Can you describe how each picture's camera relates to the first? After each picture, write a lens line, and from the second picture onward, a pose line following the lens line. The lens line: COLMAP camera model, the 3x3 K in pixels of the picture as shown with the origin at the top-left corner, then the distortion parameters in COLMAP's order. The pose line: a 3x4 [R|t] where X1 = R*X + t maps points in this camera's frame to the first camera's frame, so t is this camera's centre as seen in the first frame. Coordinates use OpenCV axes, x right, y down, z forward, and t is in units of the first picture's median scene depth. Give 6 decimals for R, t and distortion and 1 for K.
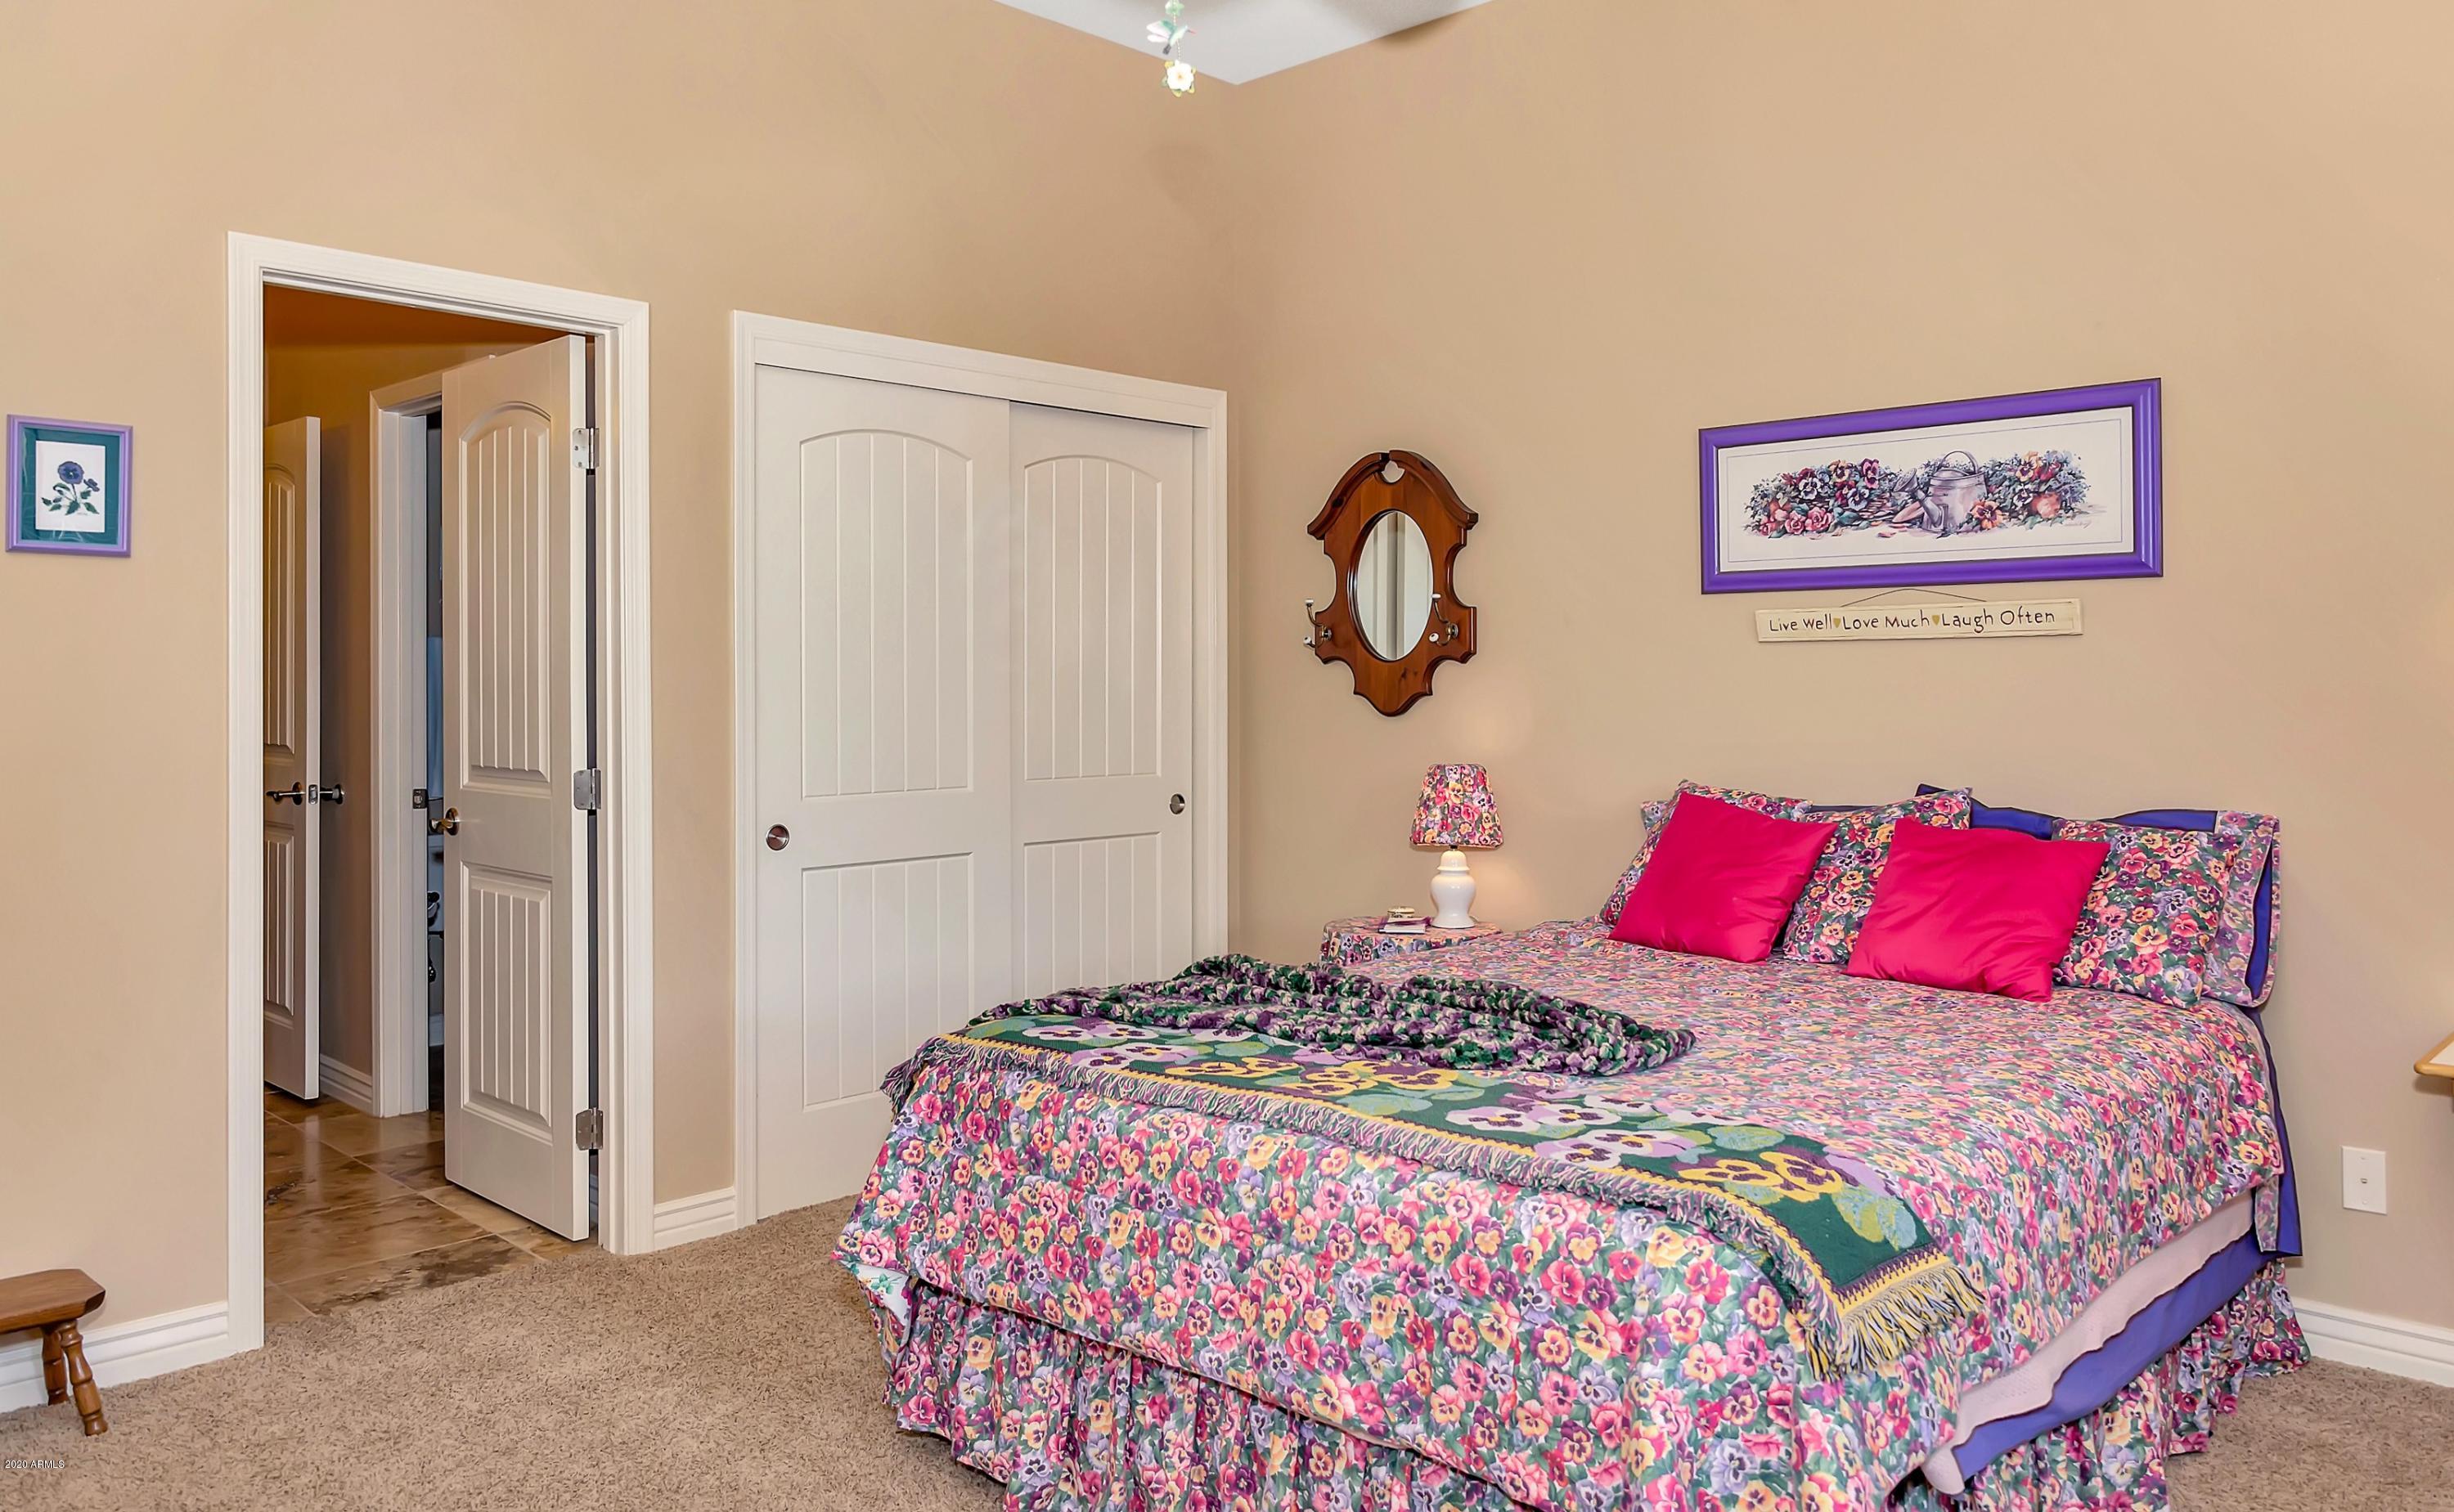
lens RADIAL K [[1719.2, 0, 1214.2], [0, 1719.2, 676.6], [0, 0, 1]] dist [-0.009563, -0.004406]
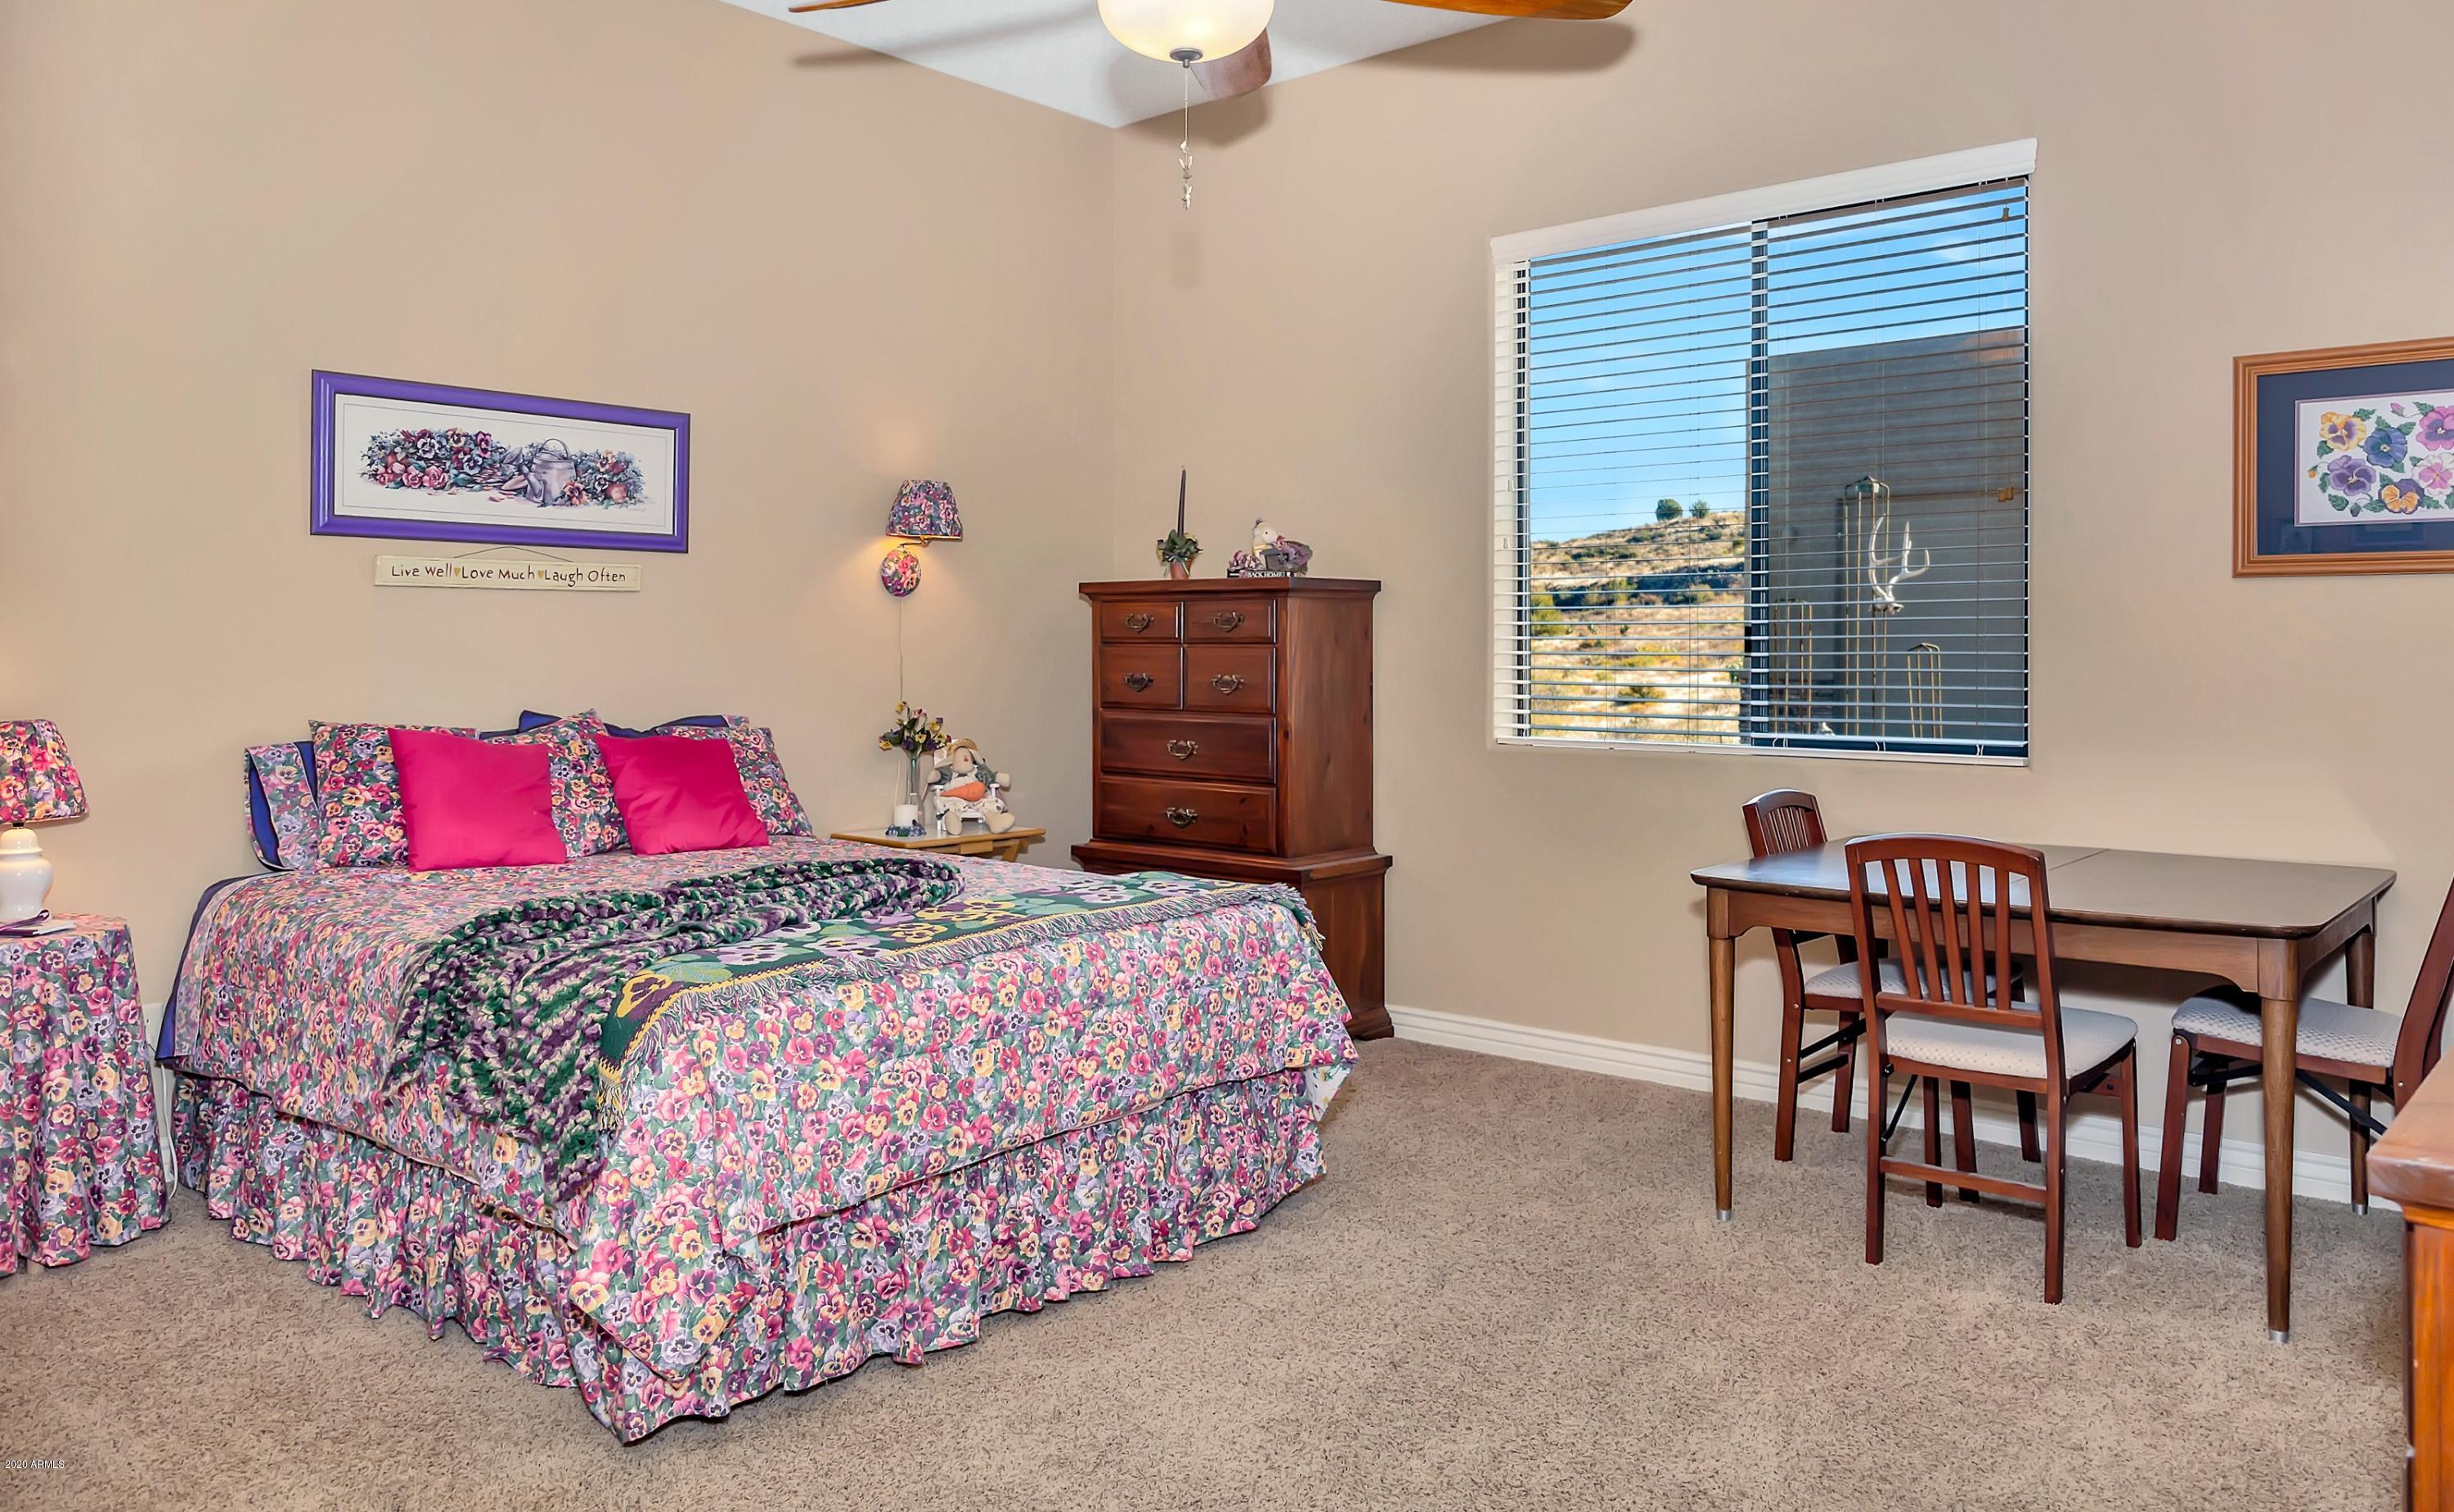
lens RADIAL K [[1719.2, 0, 1214.2], [0, 1719.2, 676.6], [0, 0, 1]] dist [-0.009563, -0.004406]
pose [[-0.054186, -0.012714, 0.998450, -0.825324], [-0.002789, 0.999917, 0.012582, 0.022880], [-0.998527, -0.002103, -0.054217, 0.588593]]
